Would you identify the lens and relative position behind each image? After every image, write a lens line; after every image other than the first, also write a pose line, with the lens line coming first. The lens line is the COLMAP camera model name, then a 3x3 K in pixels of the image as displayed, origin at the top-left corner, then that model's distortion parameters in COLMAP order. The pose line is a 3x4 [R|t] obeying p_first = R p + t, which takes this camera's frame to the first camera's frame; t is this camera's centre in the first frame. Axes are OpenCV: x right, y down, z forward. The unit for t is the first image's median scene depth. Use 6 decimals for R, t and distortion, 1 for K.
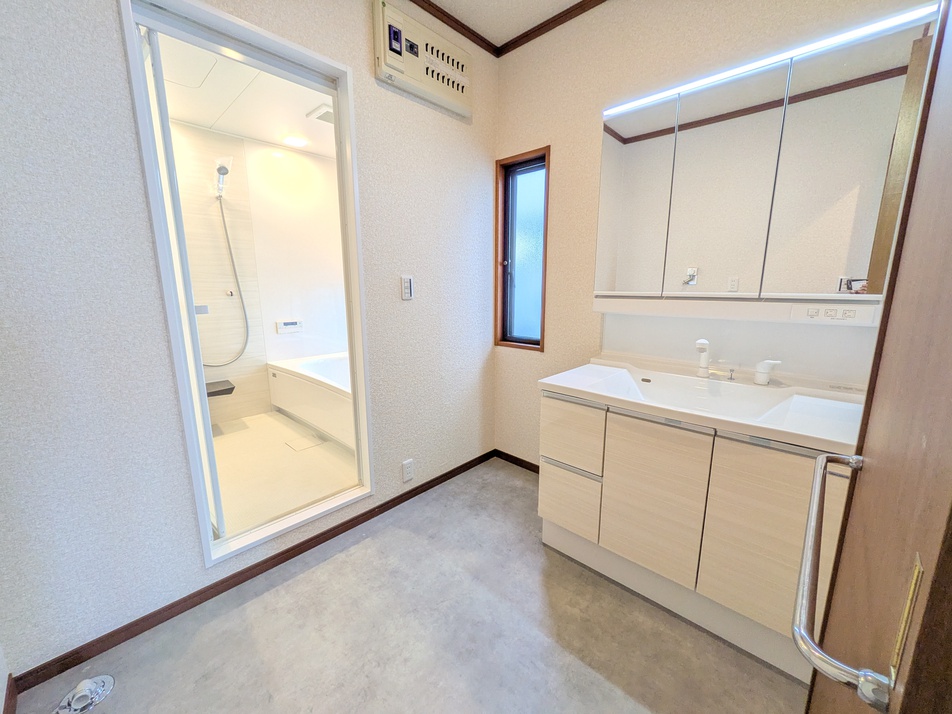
lens RADIAL K [[377.5, 0, 475.9], [0, 377.5, 353.9], [0, 0, 1]] dist [-0.002352, 0.000201]
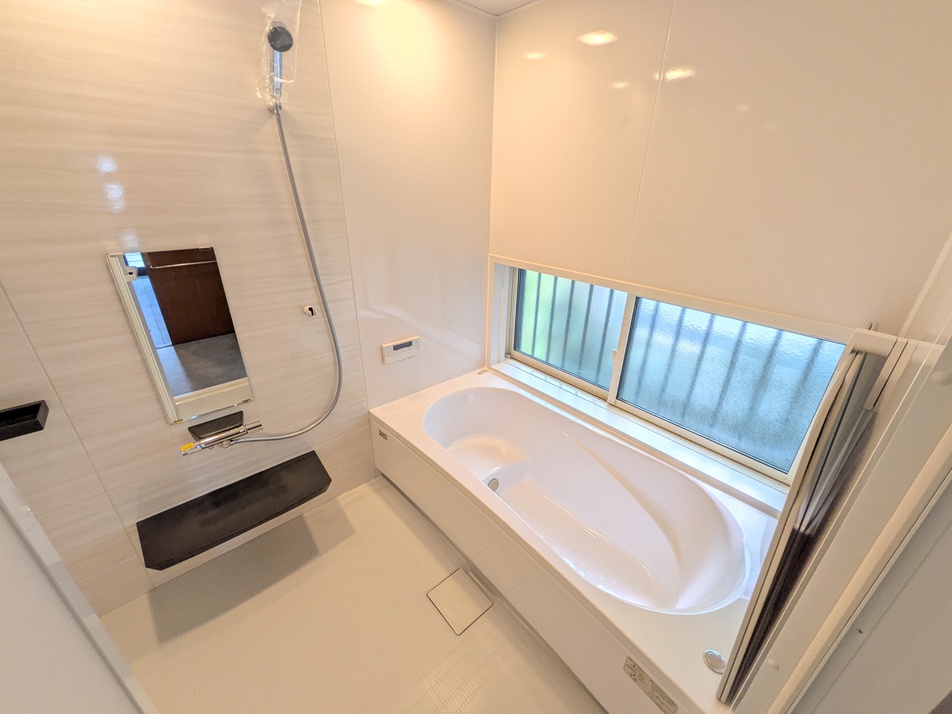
lens RADIAL K [[377.5, 0, 477.0], [0, 377.5, 357.7], [0, 0, 1]] dist [-0.002352, 0.000201]
pose [[0.996446, 0.047151, -0.069804, -0.371779], [-0.029729, 0.972189, 0.232304, -0.223820], [0.078816, -0.229403, 0.970135, 0.482694]]
